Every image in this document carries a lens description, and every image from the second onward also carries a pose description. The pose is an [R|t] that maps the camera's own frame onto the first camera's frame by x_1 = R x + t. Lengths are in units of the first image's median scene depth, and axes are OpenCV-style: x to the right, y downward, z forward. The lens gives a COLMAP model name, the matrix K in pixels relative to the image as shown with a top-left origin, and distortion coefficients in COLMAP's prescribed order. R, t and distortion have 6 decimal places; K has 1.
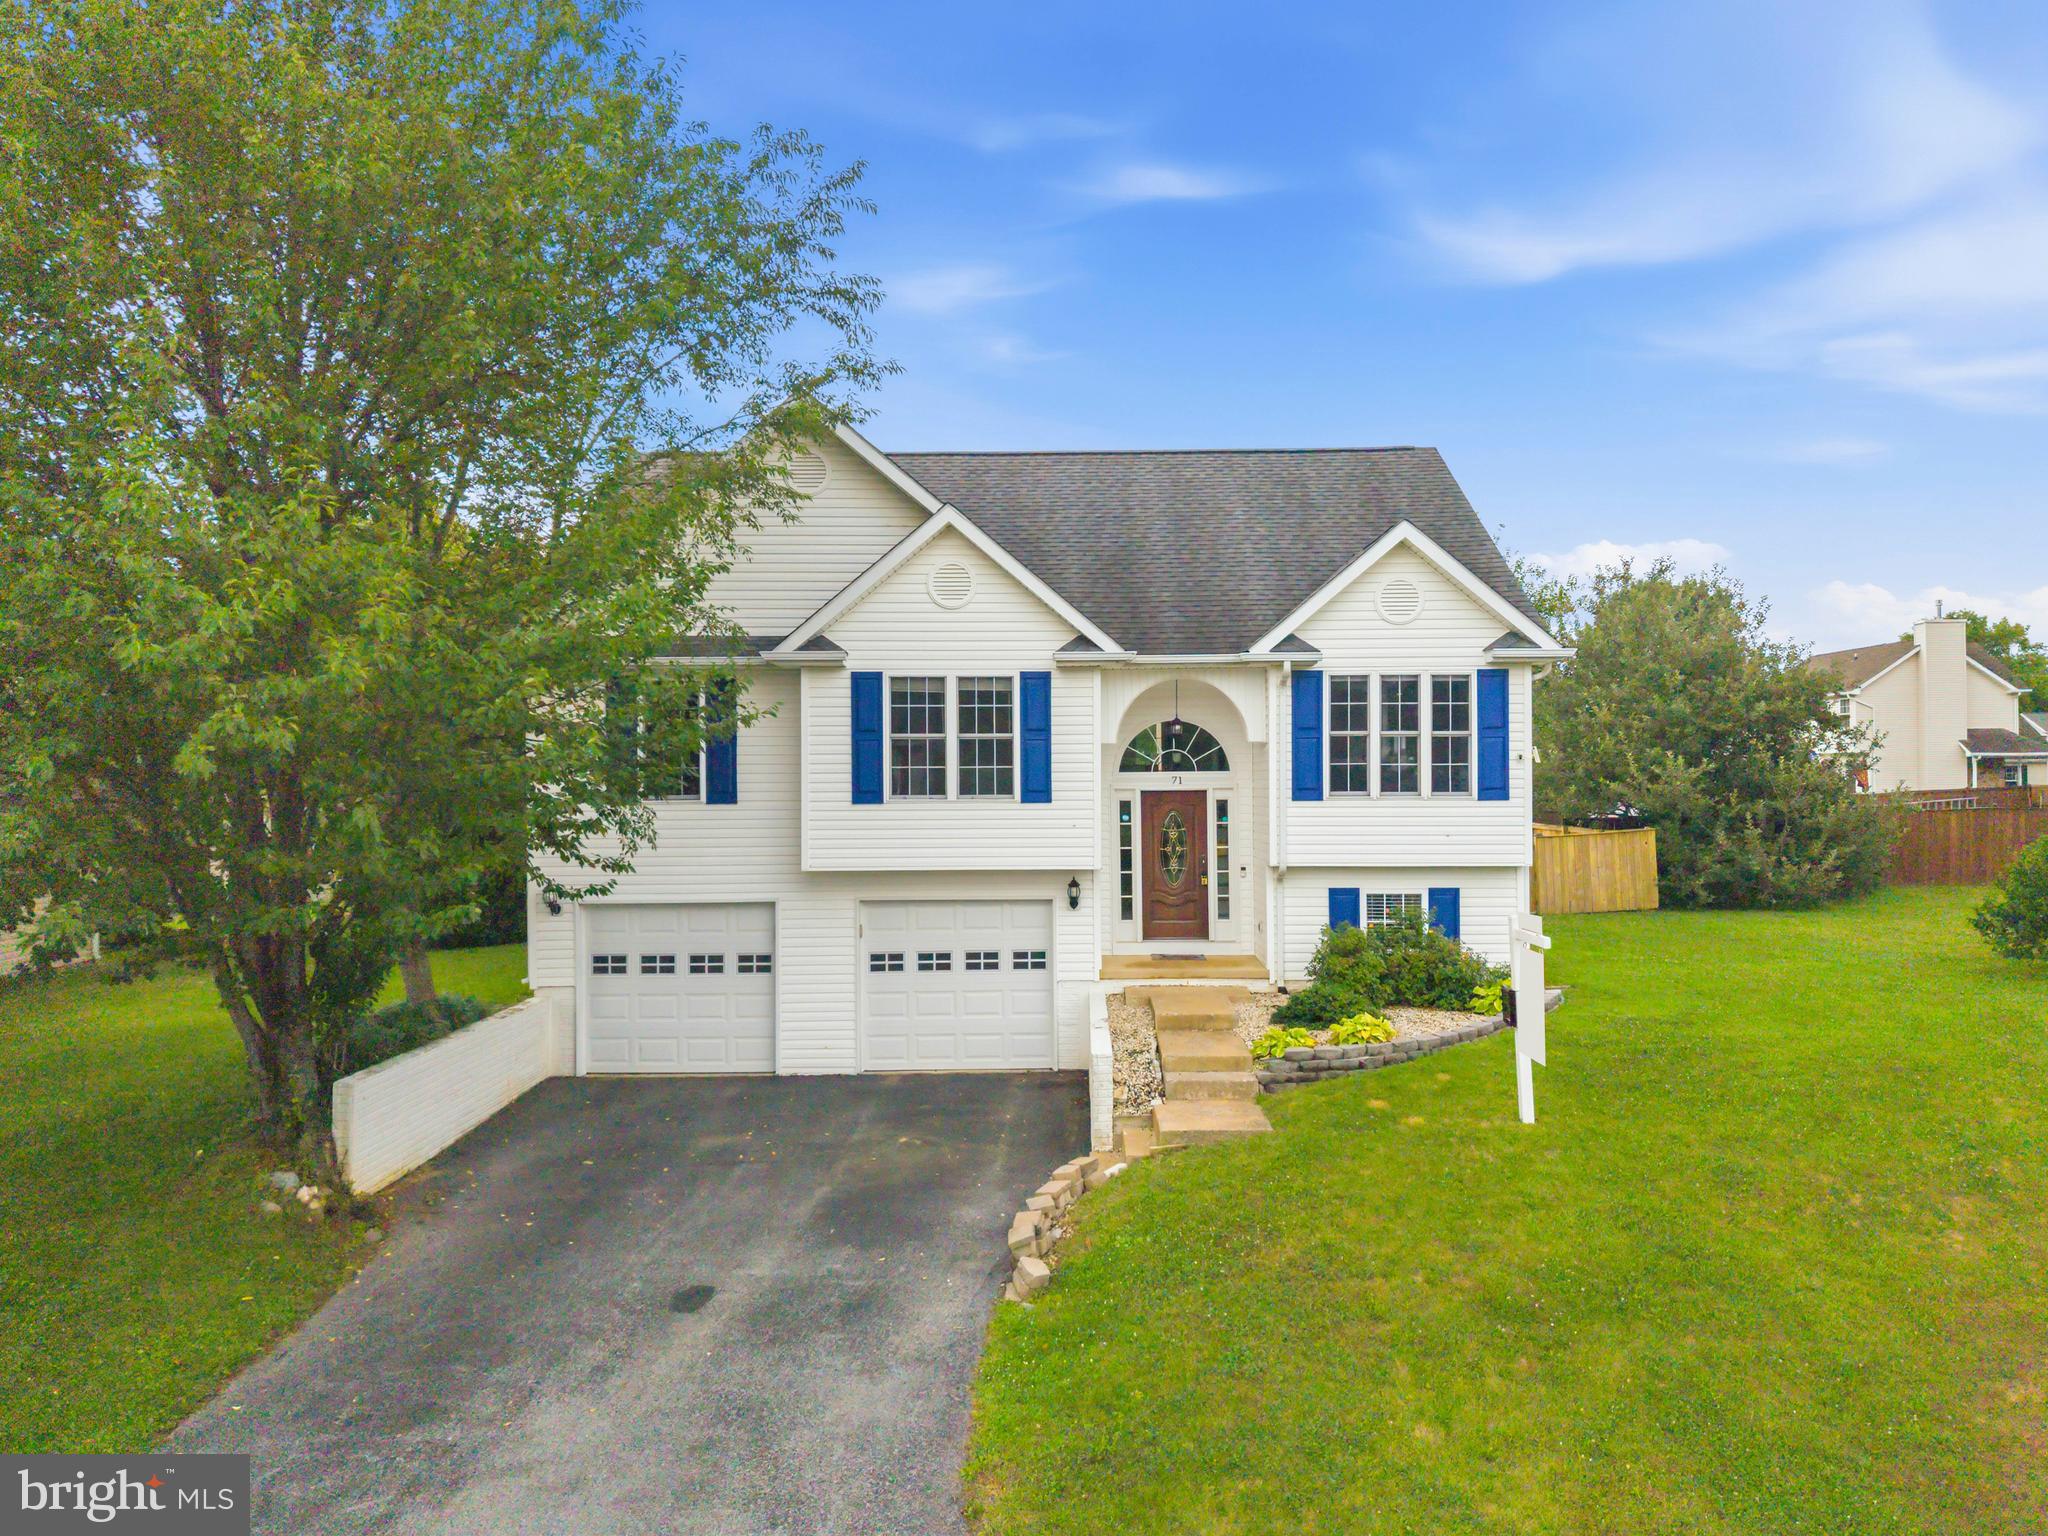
lens RADIAL K [[1453.5, 0, 1054.9], [0, 1453.5, 770.1], [0, 0, 1]] dist [0.084792, -0.001087]
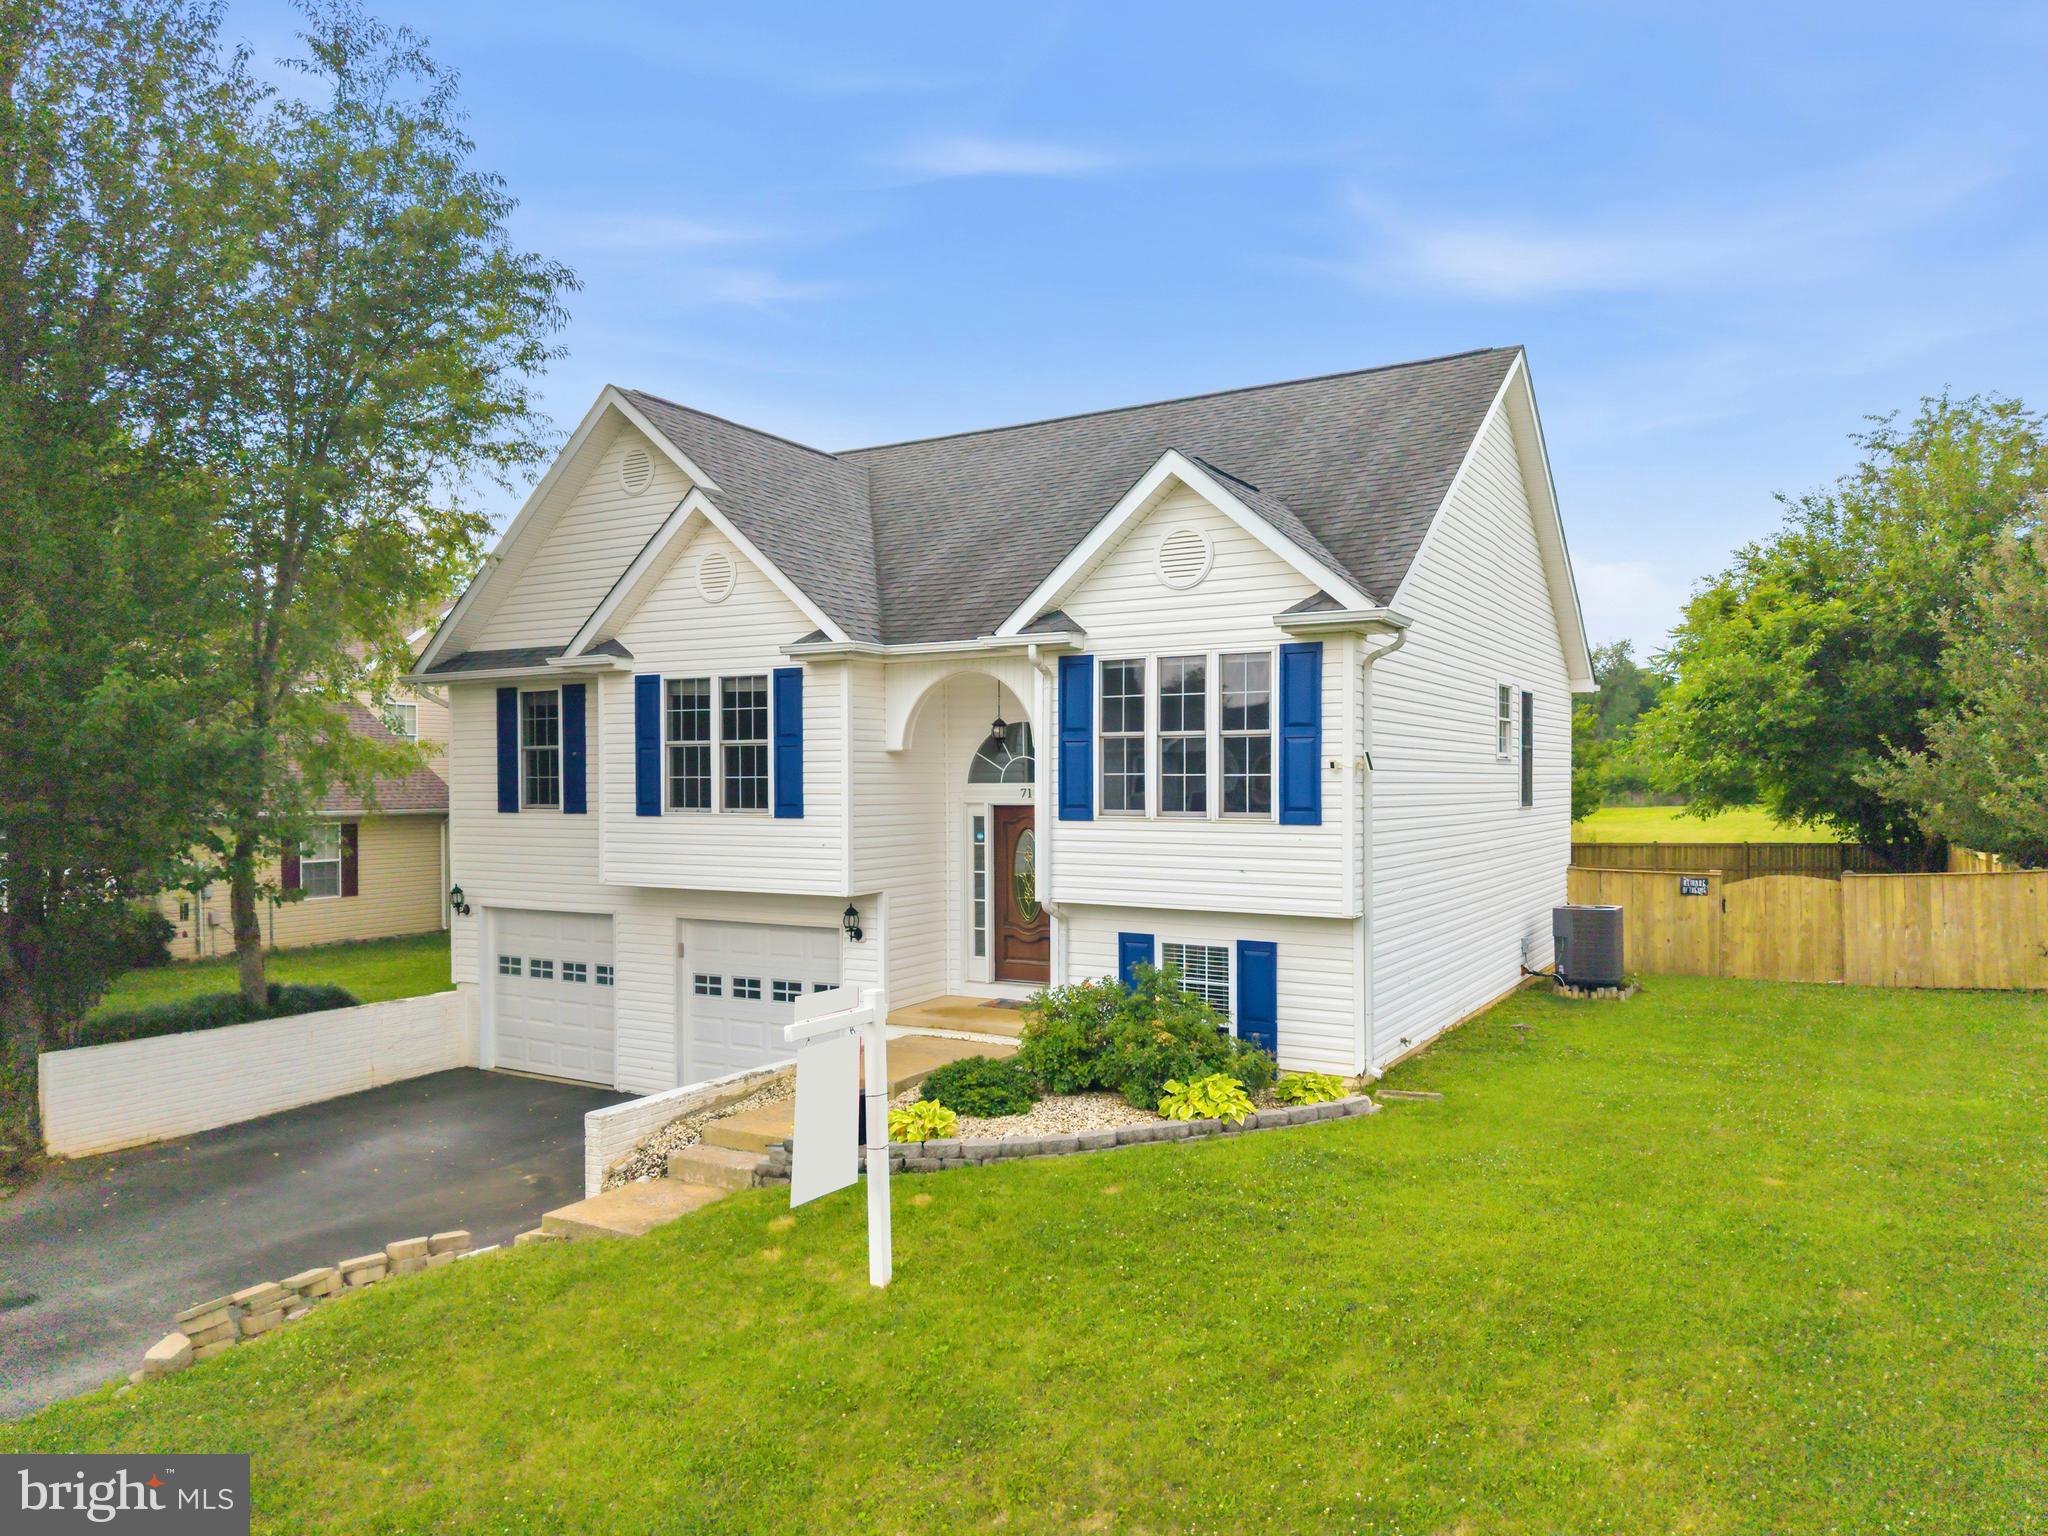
lens RADIAL K [[1400.0, 0, 1032.5], [0, 1400.0, 804.8], [0, 0, 1]] dist [0.000136, -0.000082]
pose [[0.866260, 0.012136, -0.499445, 0.534615], [-0.001440, 0.999761, 0.021796, -0.004145], [0.499591, -0.018162, 0.866071, 0.338767]]
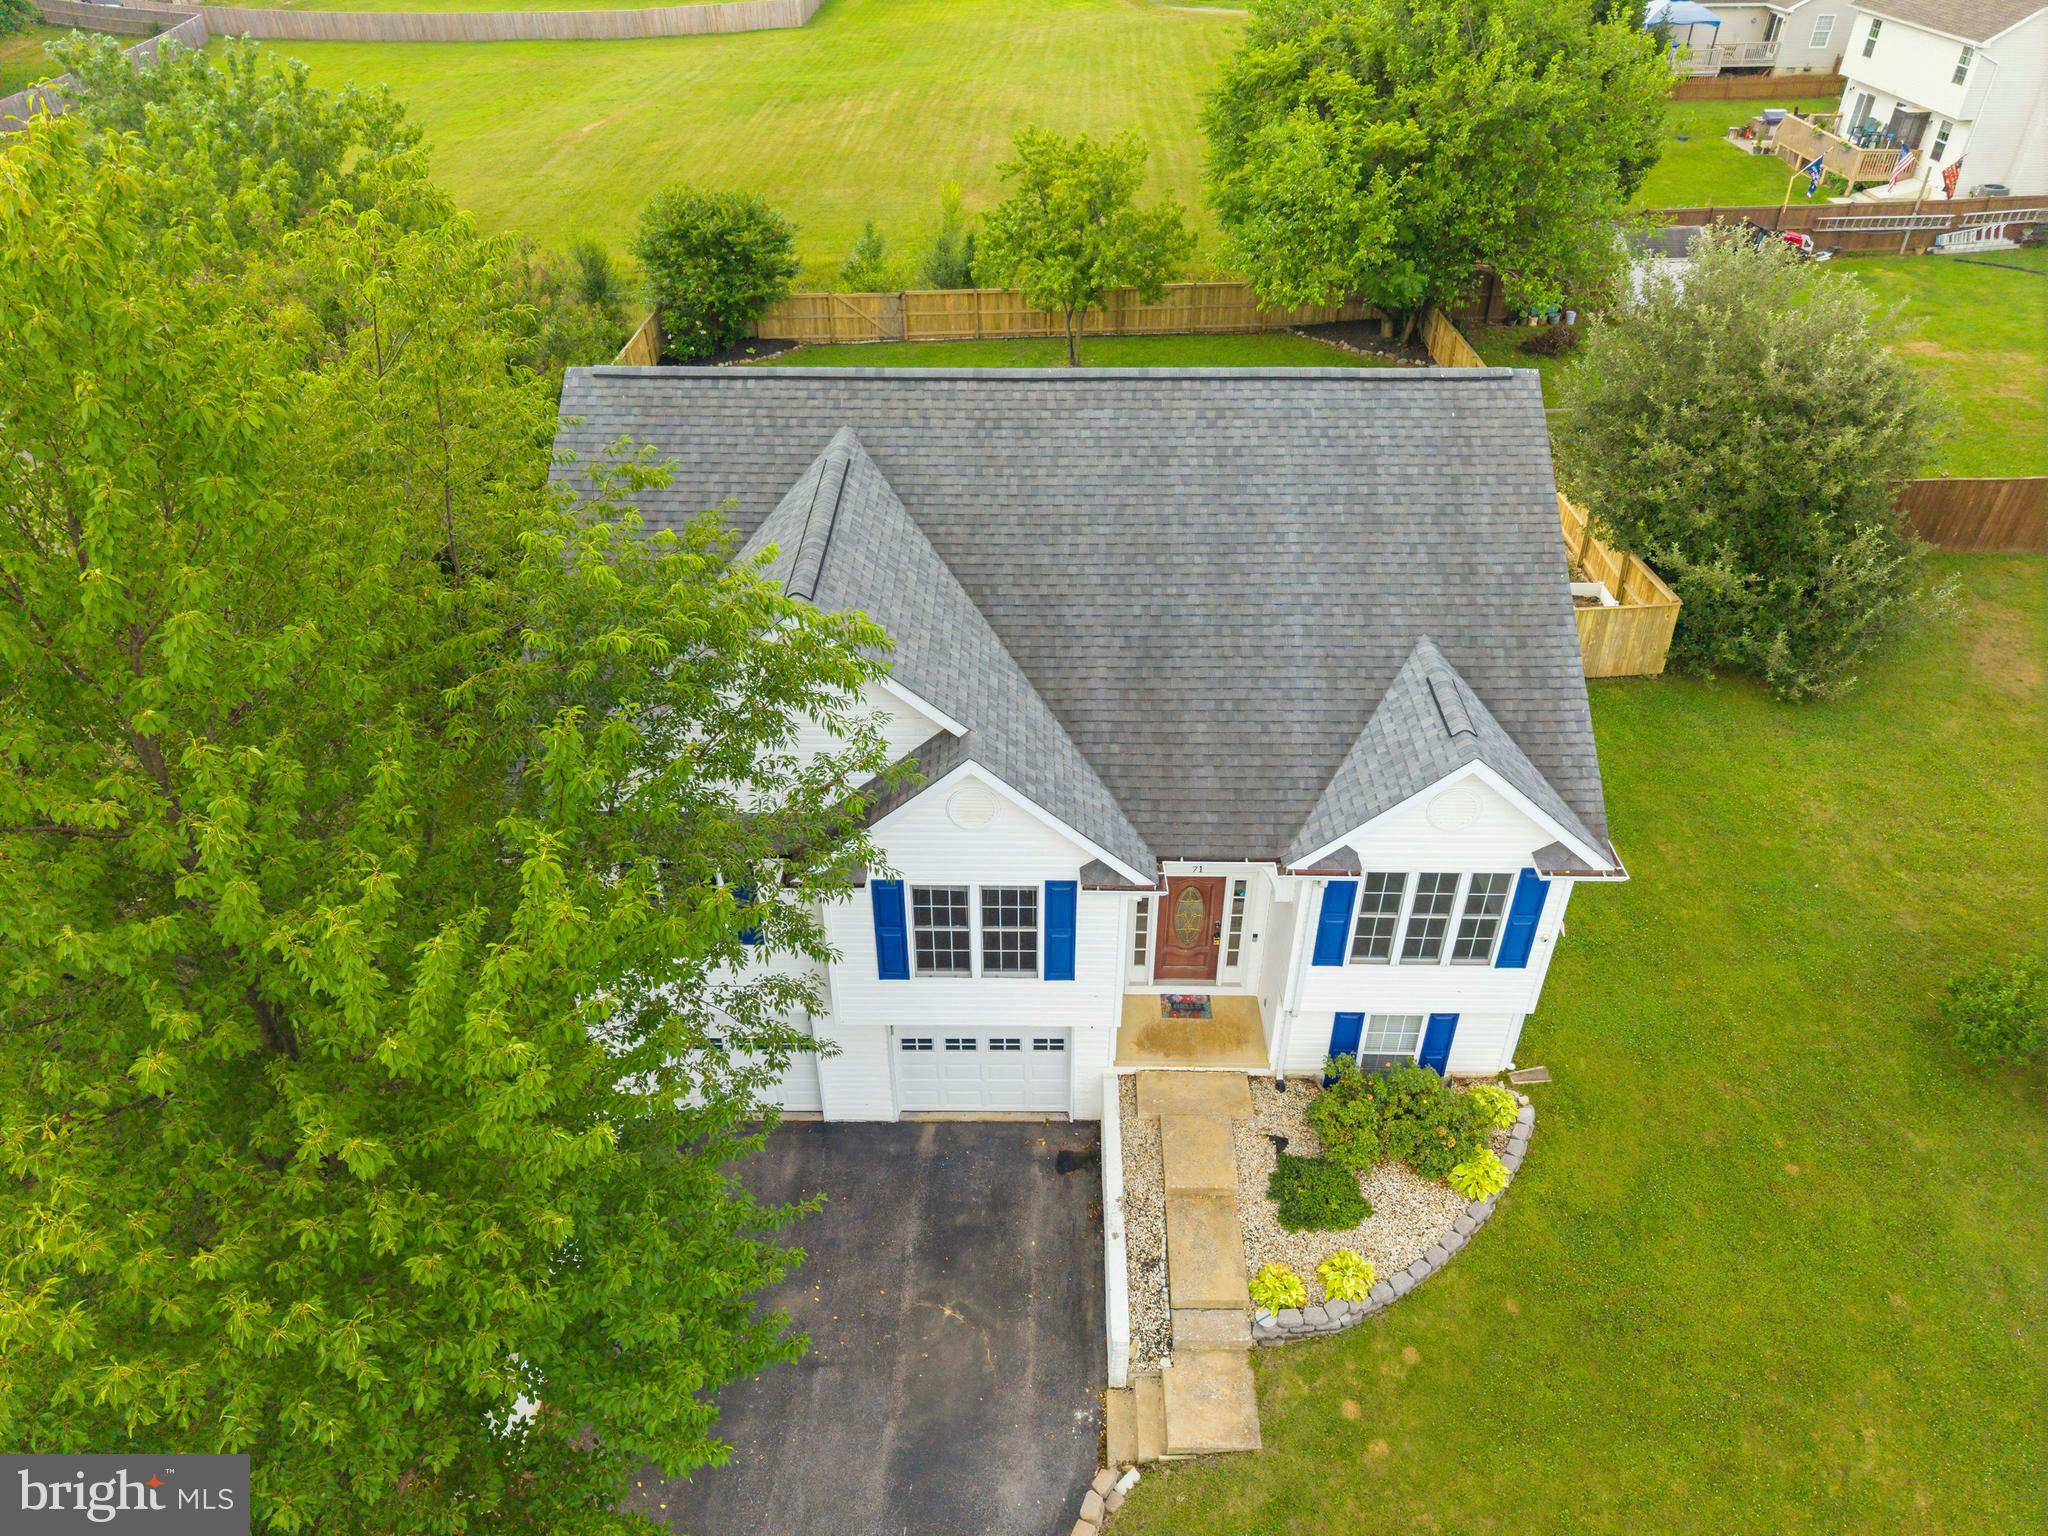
lens RADIAL K [[1372.7, 0, 1024.0], [0, 1372.7, 768.0], [0, 0, 1]] dist [0.009020, -0.030400]
pose [[0.999978, 0.006498, -0.001481, -0.037119], [-0.004396, 0.810104, 0.586269, -0.655953], [0.005009, -0.586250, 0.810115, 0.307596]]
